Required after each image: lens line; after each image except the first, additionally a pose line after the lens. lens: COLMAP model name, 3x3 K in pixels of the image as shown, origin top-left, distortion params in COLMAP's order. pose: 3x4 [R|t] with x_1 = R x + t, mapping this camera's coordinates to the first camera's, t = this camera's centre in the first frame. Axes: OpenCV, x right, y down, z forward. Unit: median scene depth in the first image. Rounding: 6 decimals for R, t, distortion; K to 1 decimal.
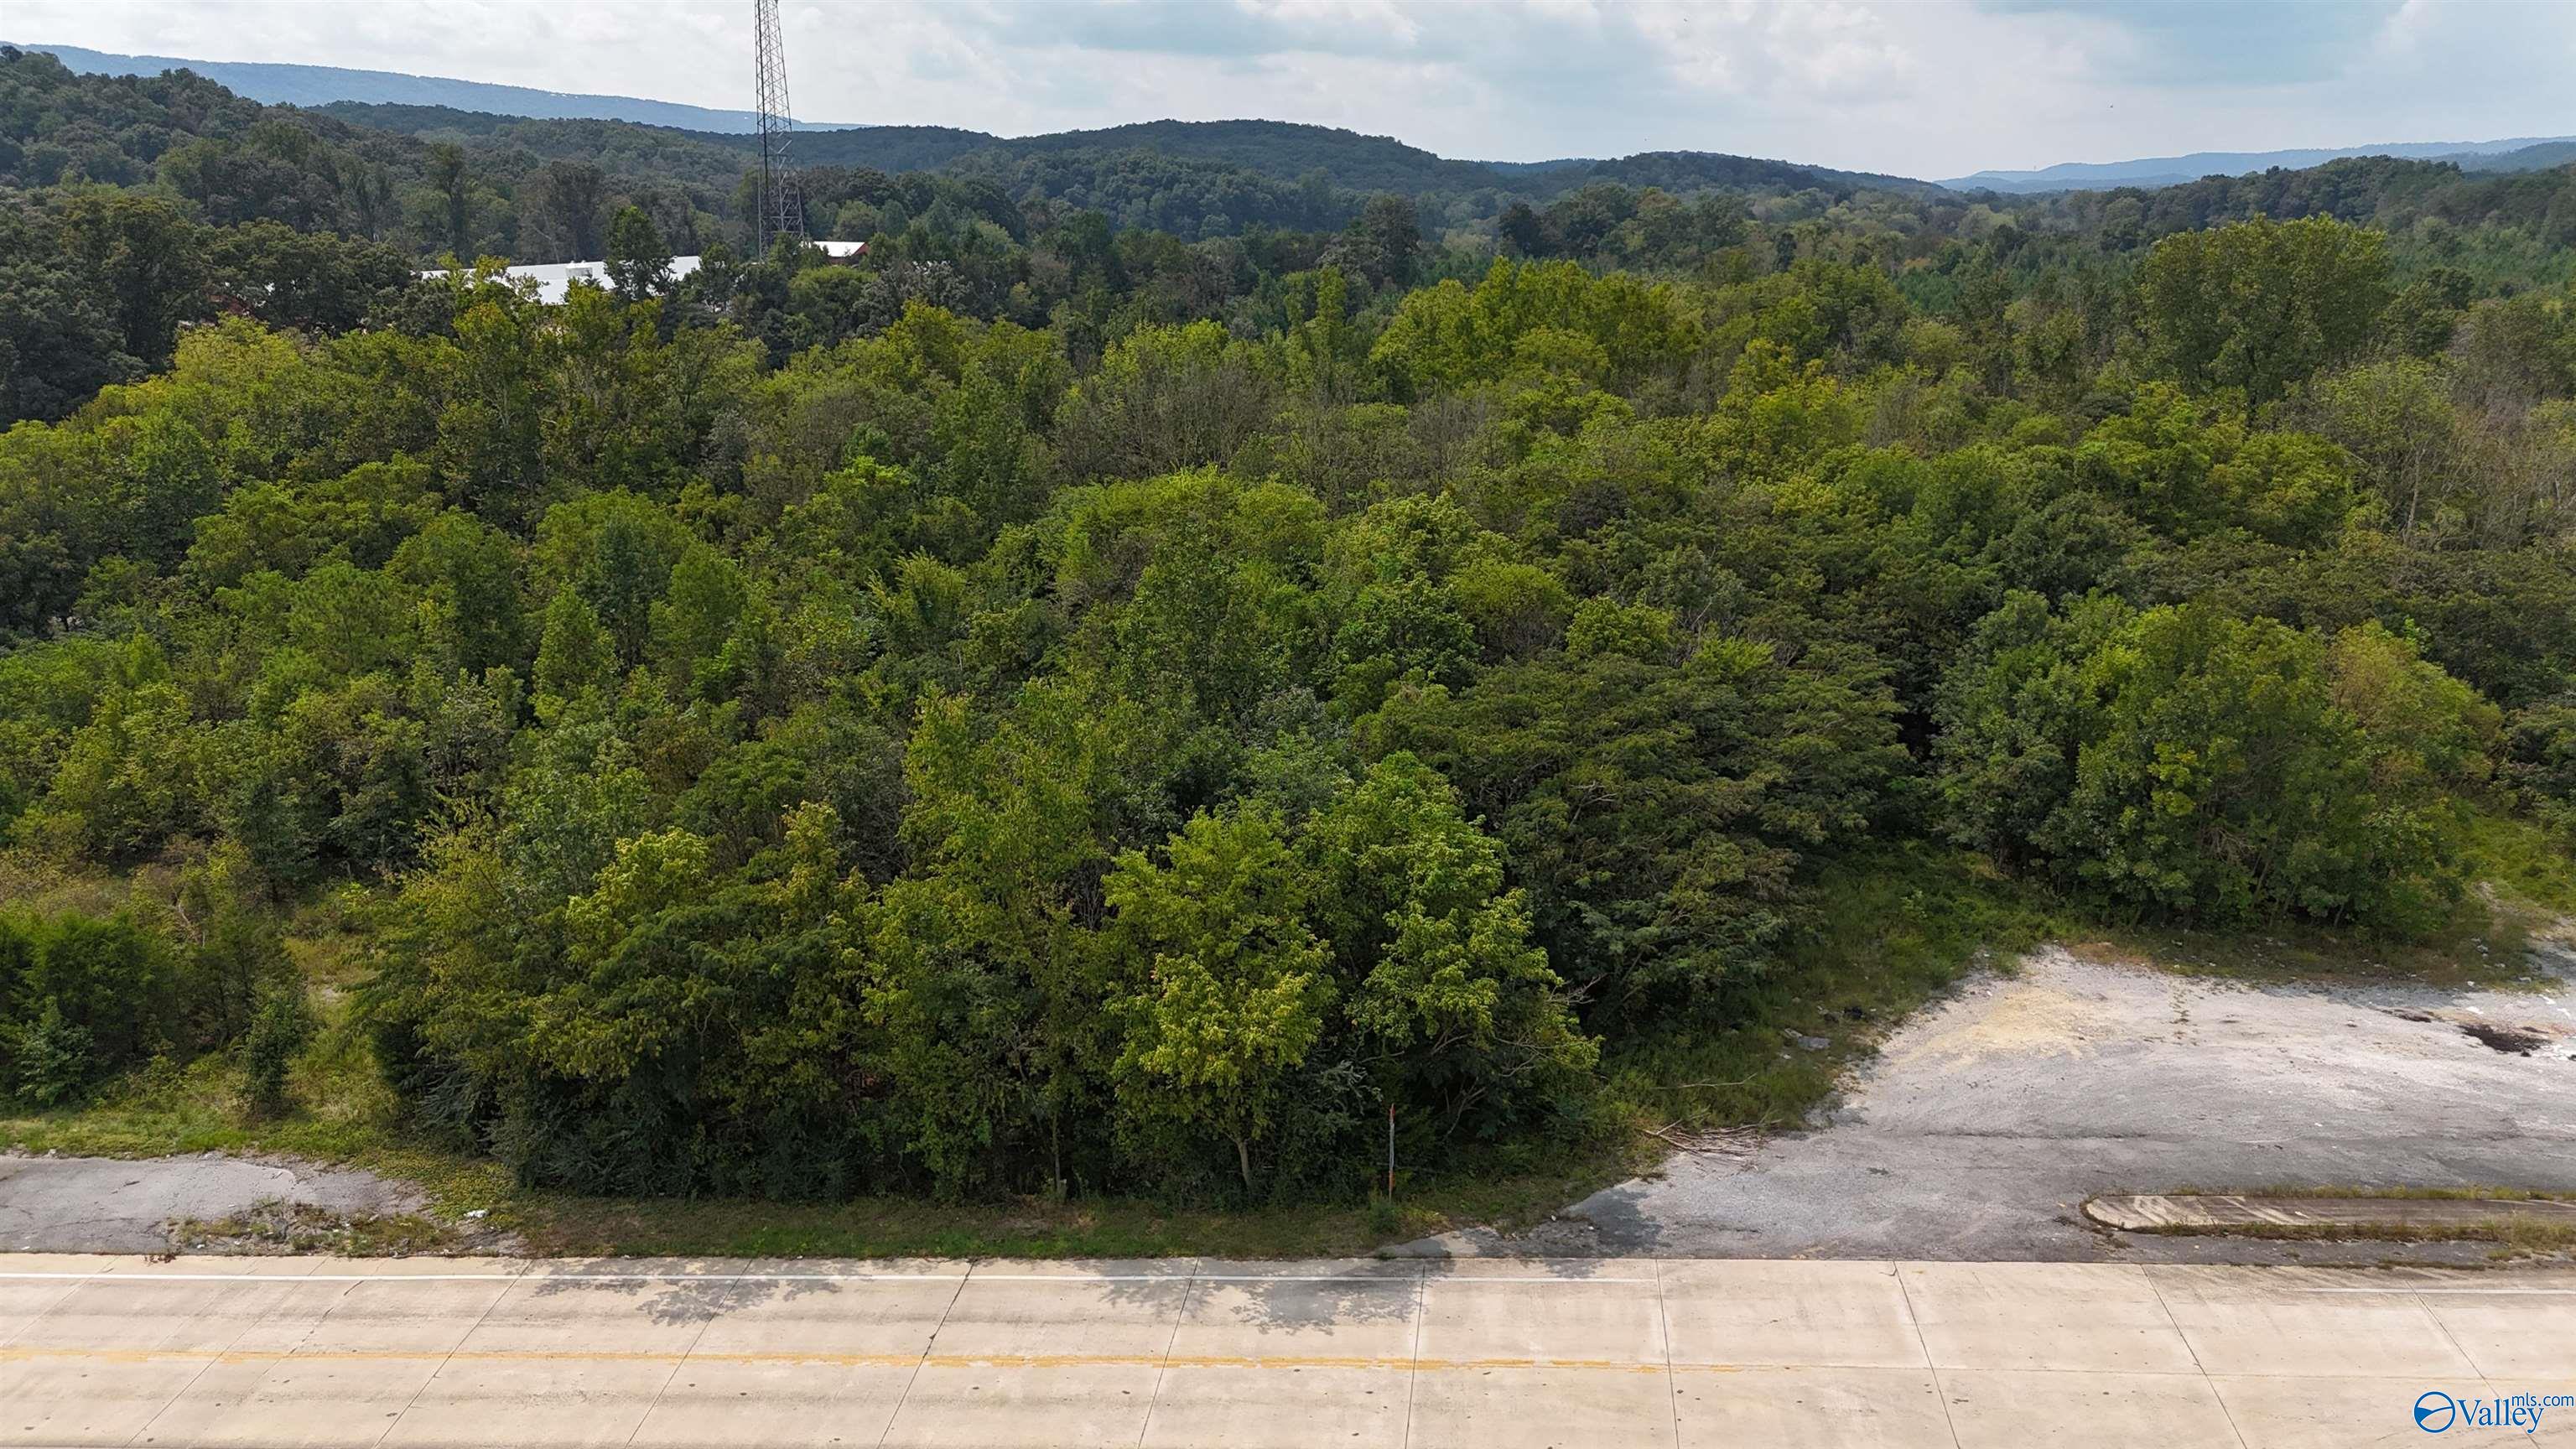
lens RADIAL K [[1914.9, 0, 1288.8], [0, 1914.9, 716.6], [0, 0, 1]] dist [0.073421, -0.073784]
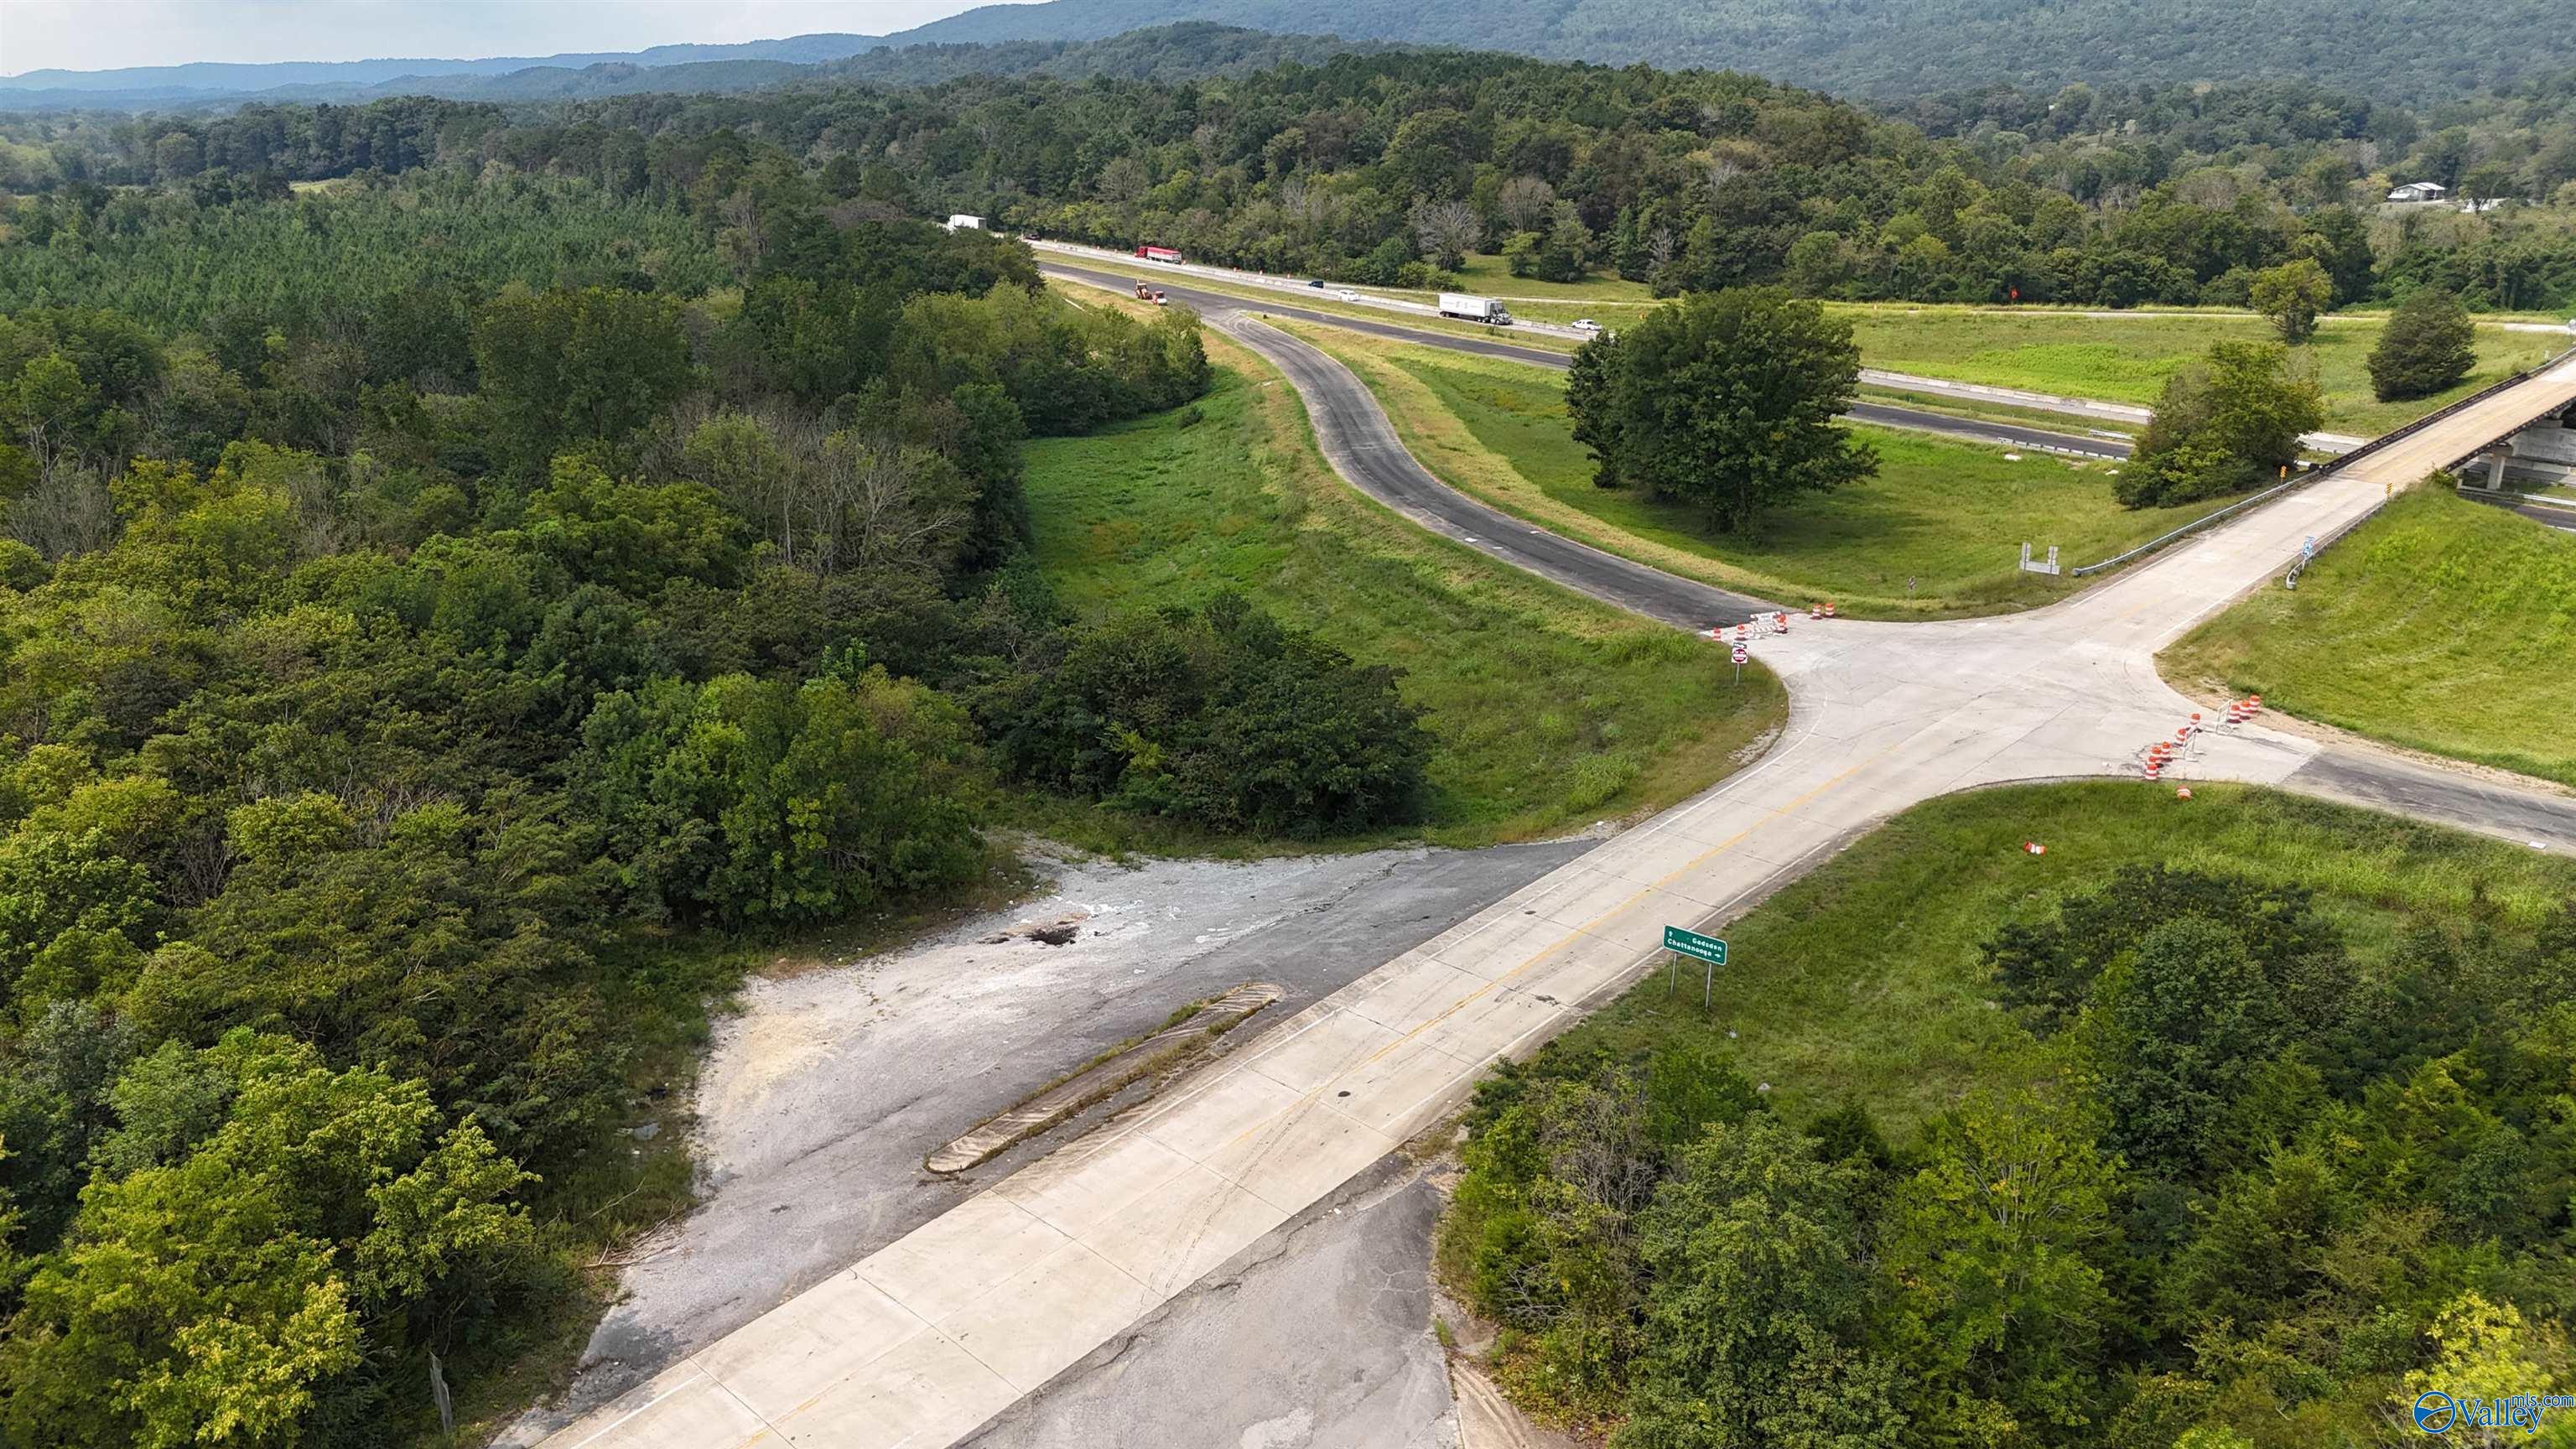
lens RADIAL K [[1914.9, 0, 1306.8], [0, 1914.9, 701.3], [0, 0, 1]] dist [0.073421, -0.073784]
pose [[0.604604, -0.235076, 0.761047, -0.346514], [0.208061, 0.968895, 0.133986, -0.172356], [-0.768872, 0.077335, 0.634708, -0.088325]]
